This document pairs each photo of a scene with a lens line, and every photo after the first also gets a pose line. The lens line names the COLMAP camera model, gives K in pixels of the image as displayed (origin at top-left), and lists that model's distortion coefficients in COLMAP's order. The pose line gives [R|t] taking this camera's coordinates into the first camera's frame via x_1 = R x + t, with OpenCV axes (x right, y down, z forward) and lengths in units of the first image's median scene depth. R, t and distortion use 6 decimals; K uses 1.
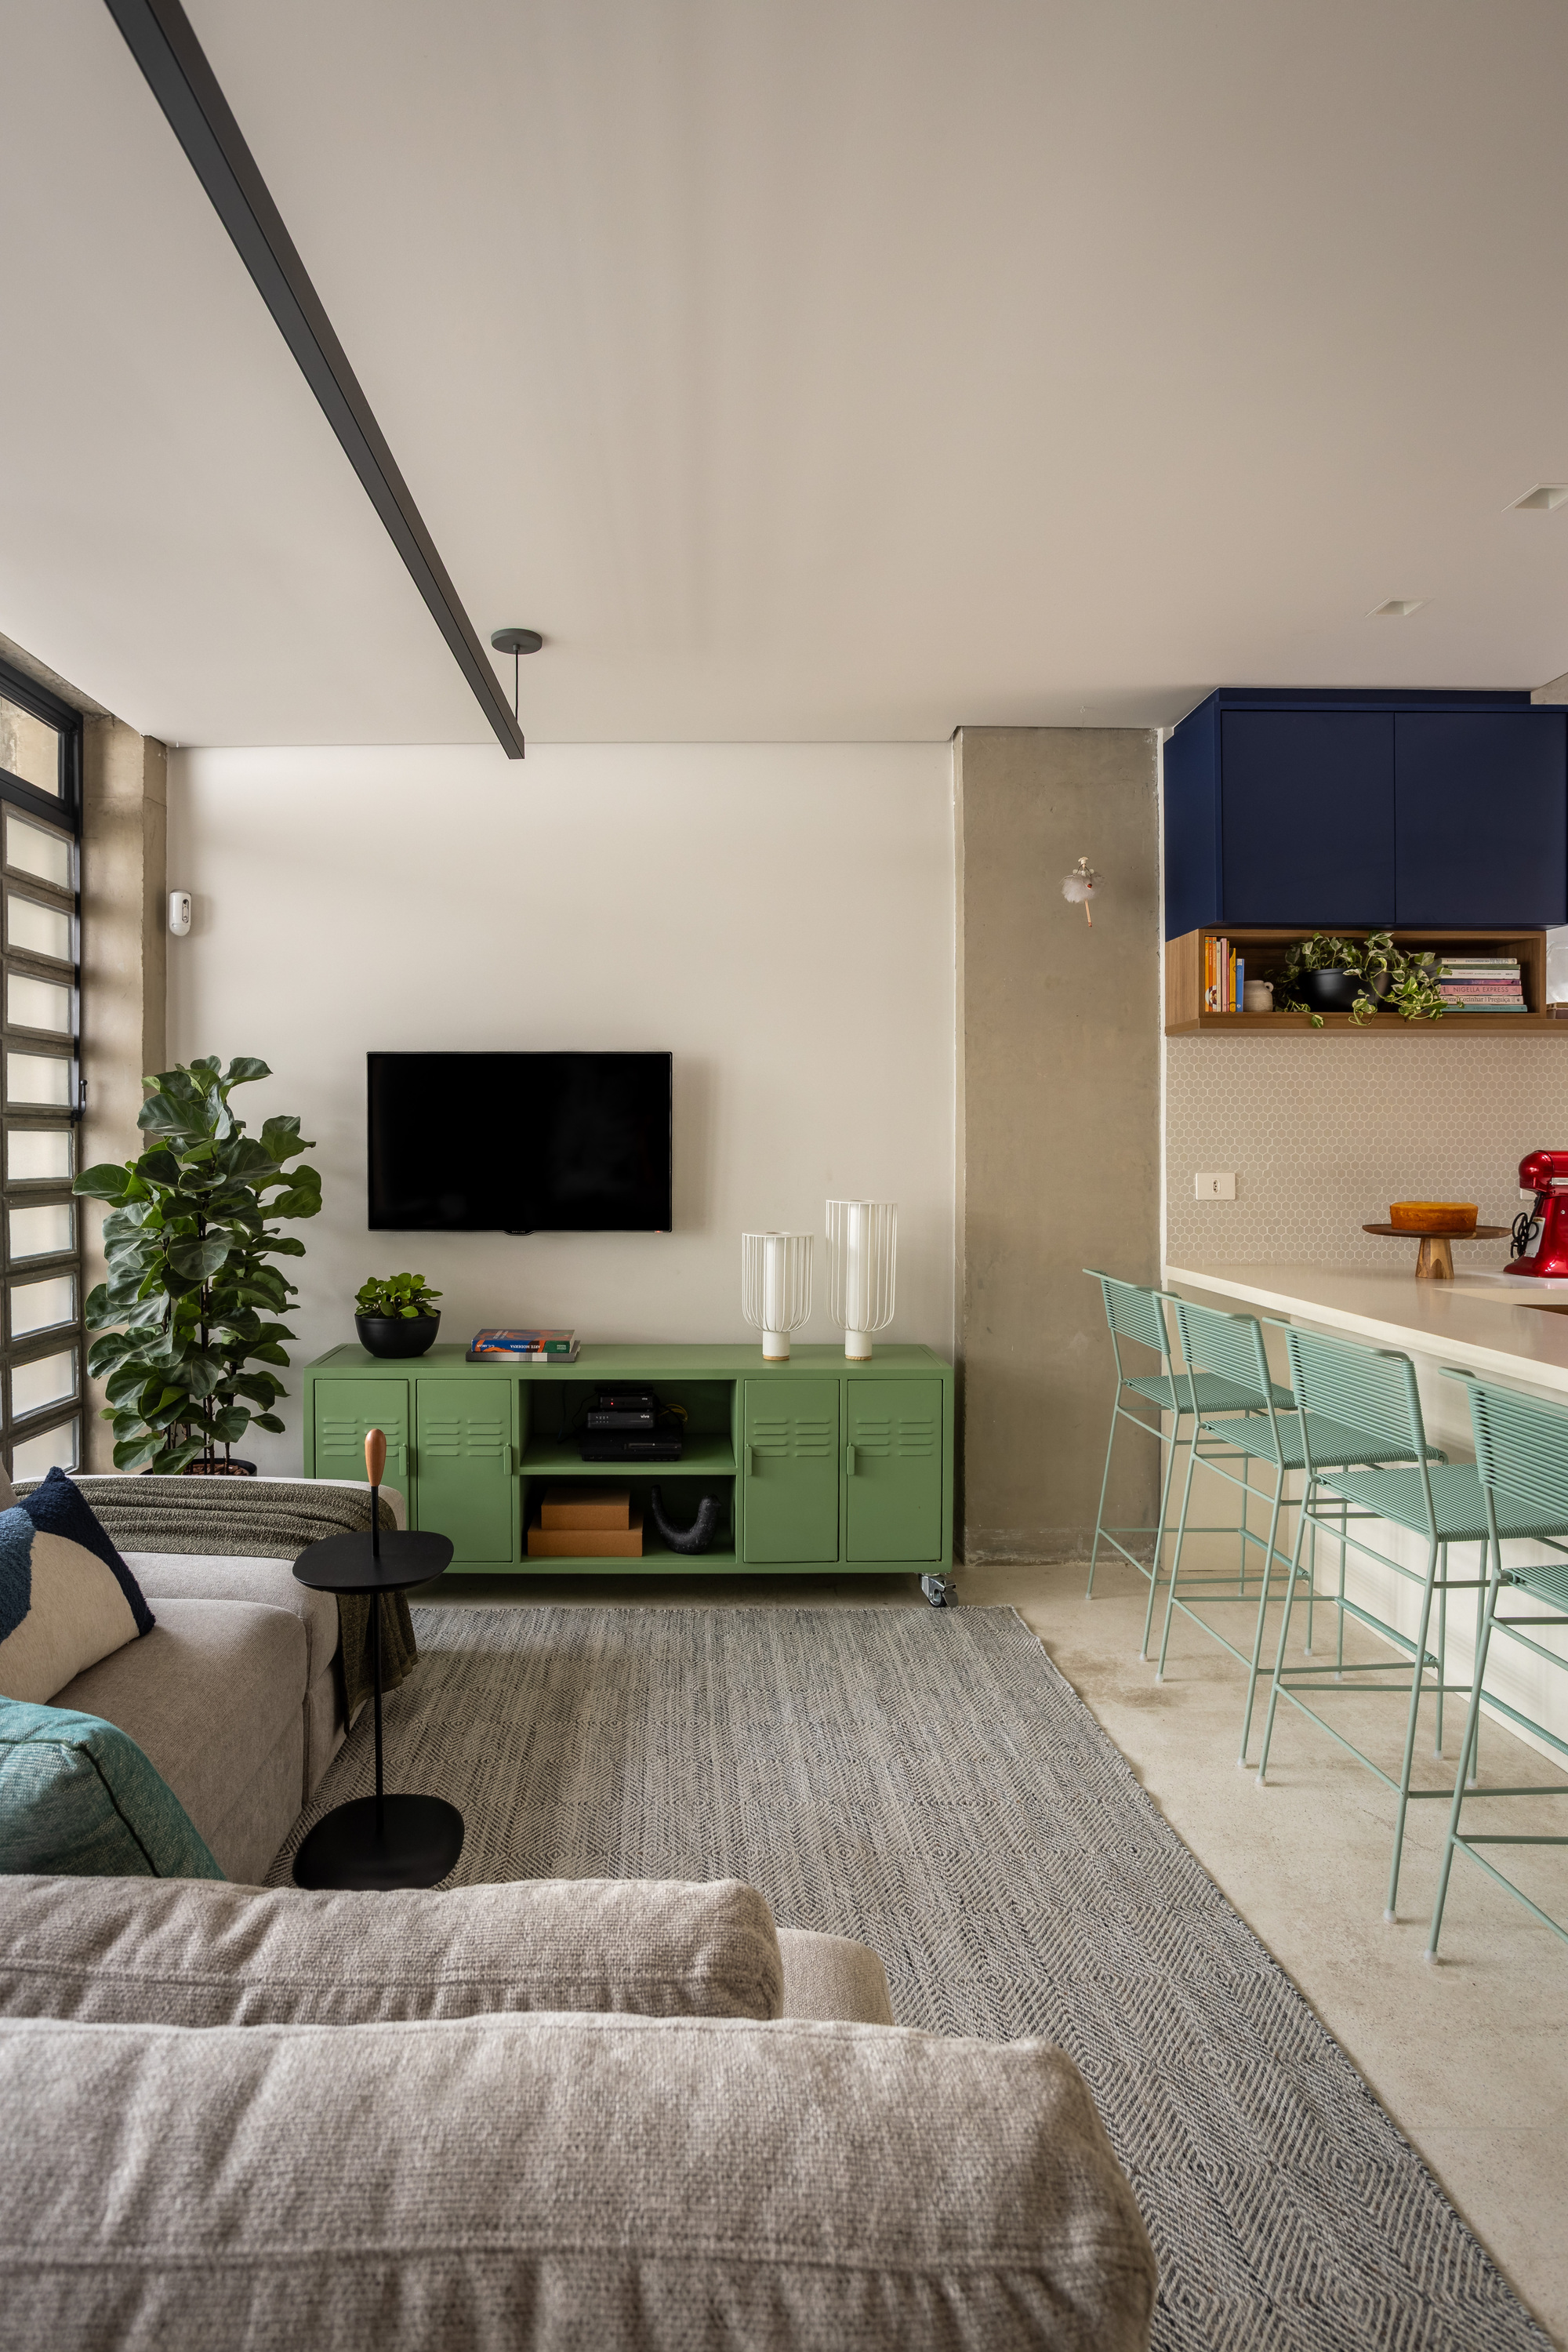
lens RADIAL K [[1255.2, 0, 742.4], [0, 1255.2, 1167.9], [0, 0, 1]] dist [-0.033366, 0.016666]
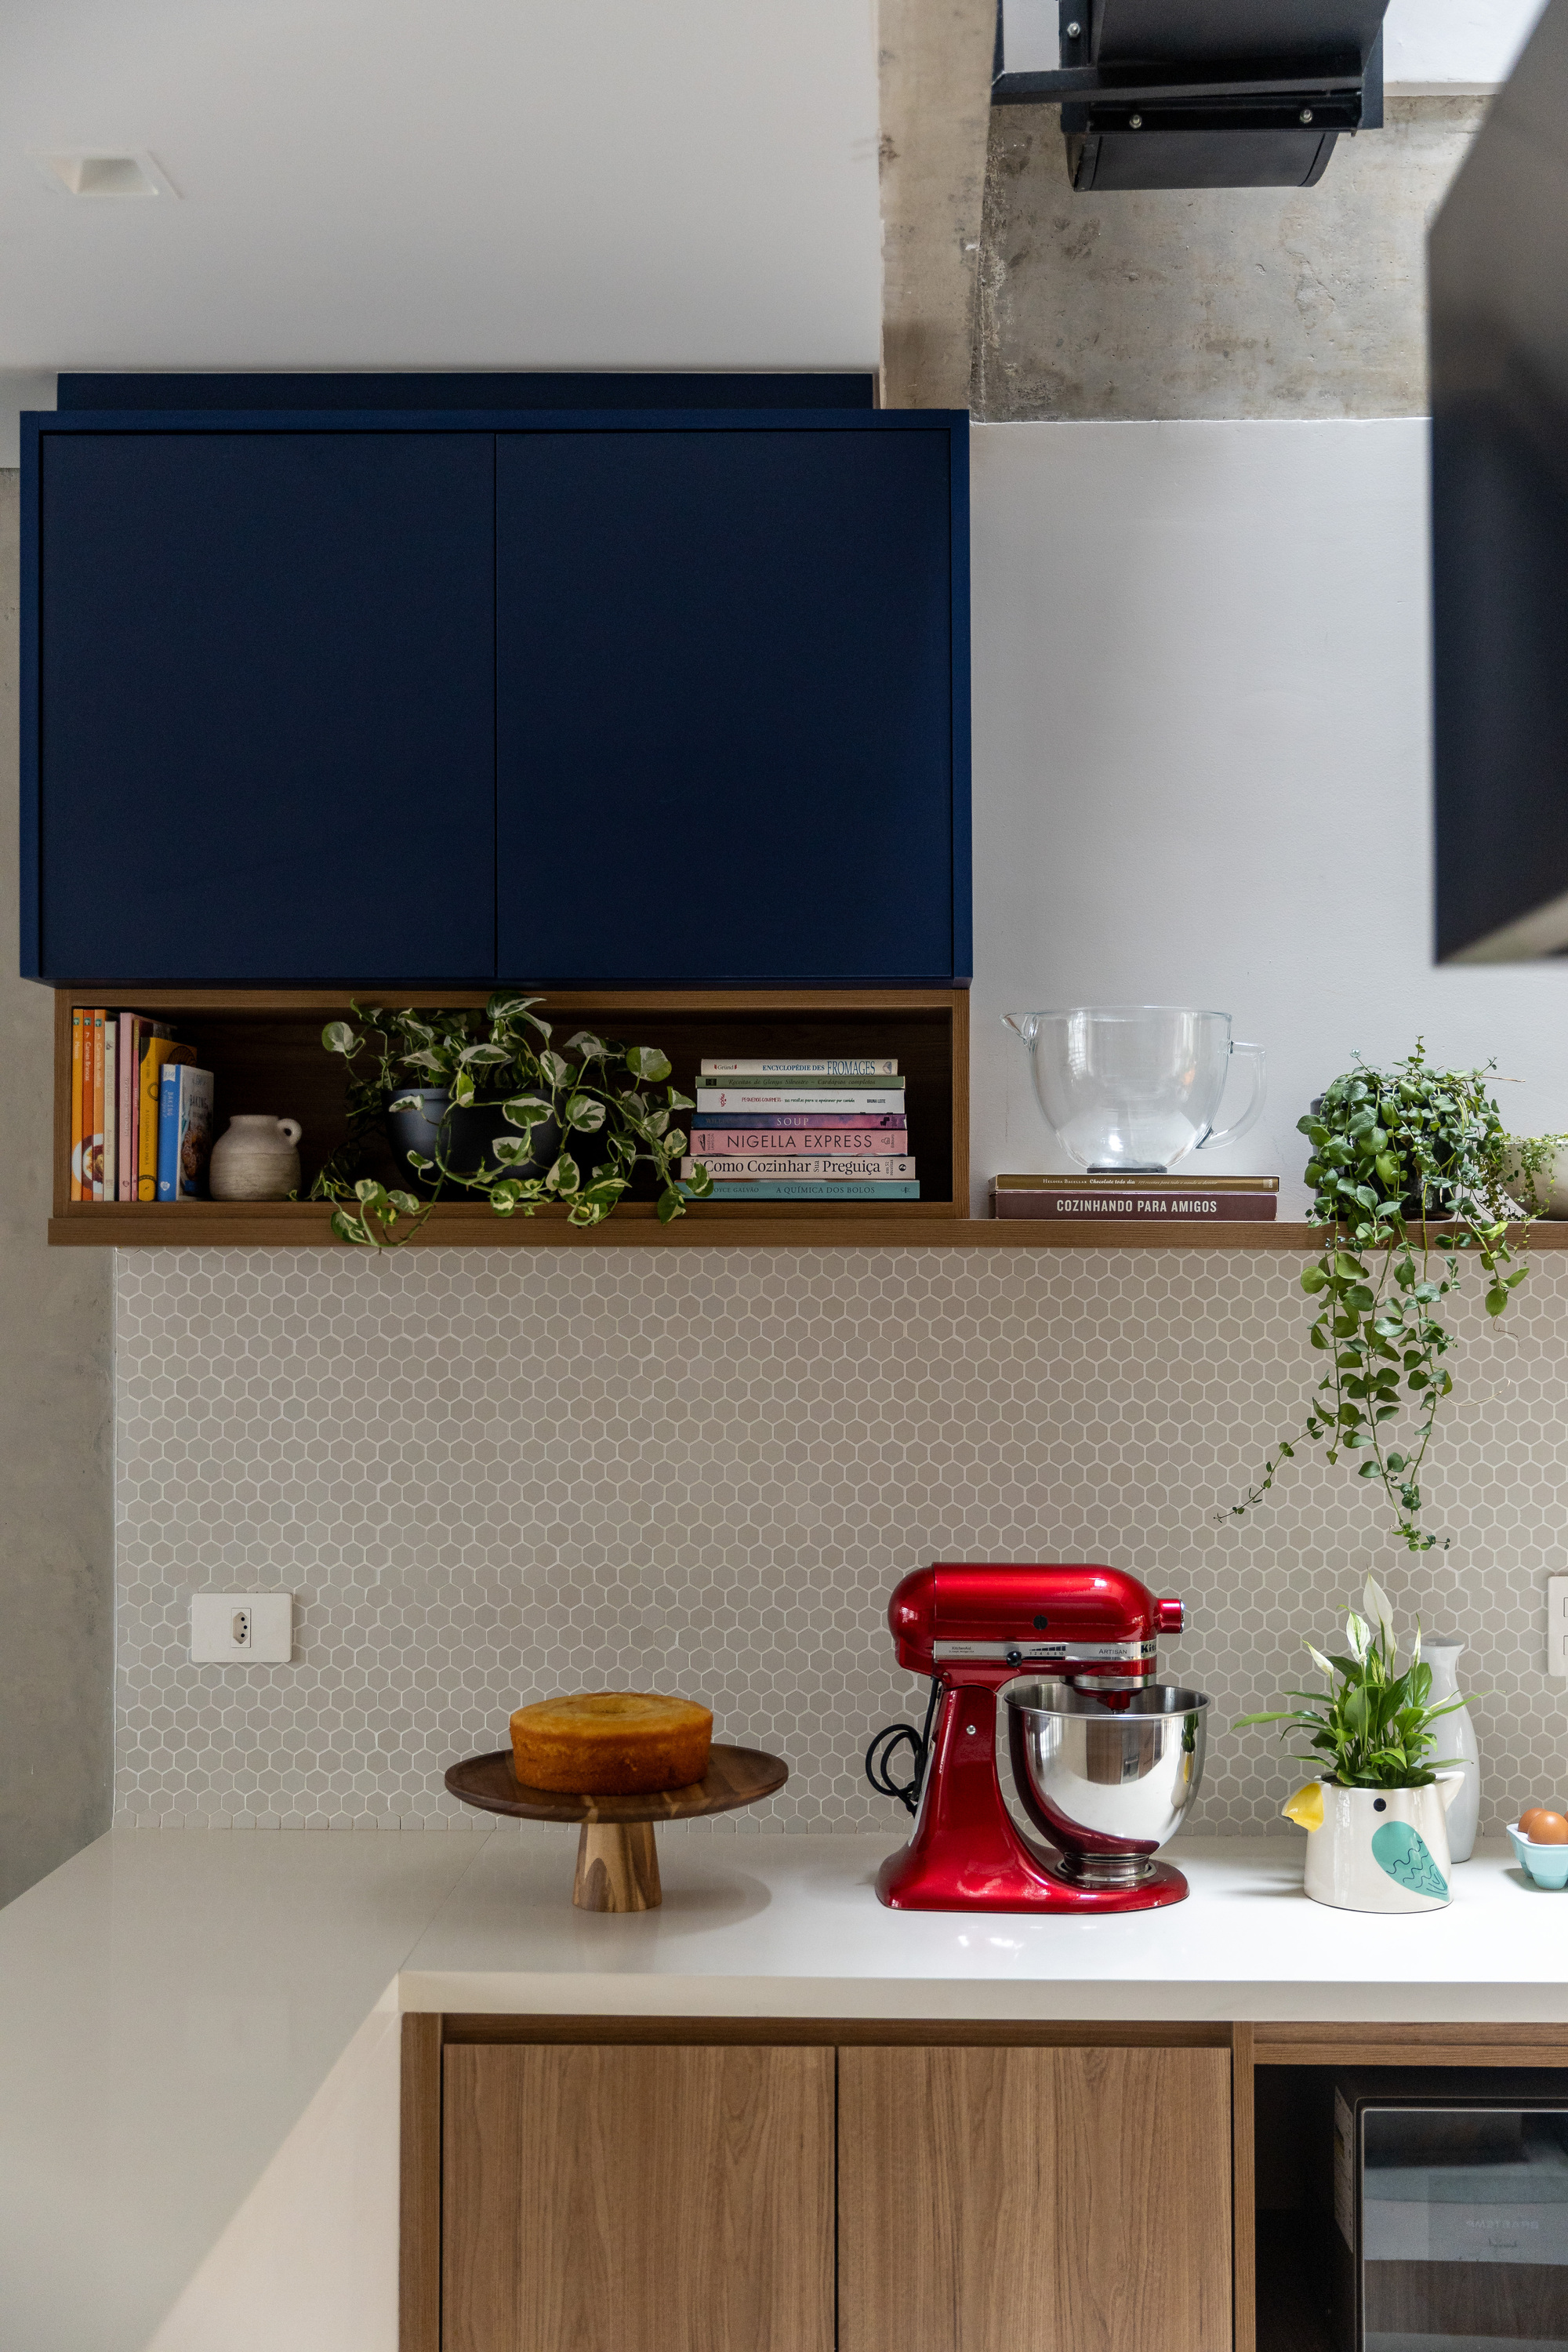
lens RADIAL K [[2725.8, 0, 815.1], [0, 2725.8, 1214.6], [0, 0, 1]] dist [-0.011164, 0.000000]
pose [[0.999738, 0.001174, -0.022840, 0.577100], [-0.001850, 0.999560, -0.029588, -0.089952], [0.022795, 0.029622, 0.999301, 0.144602]]
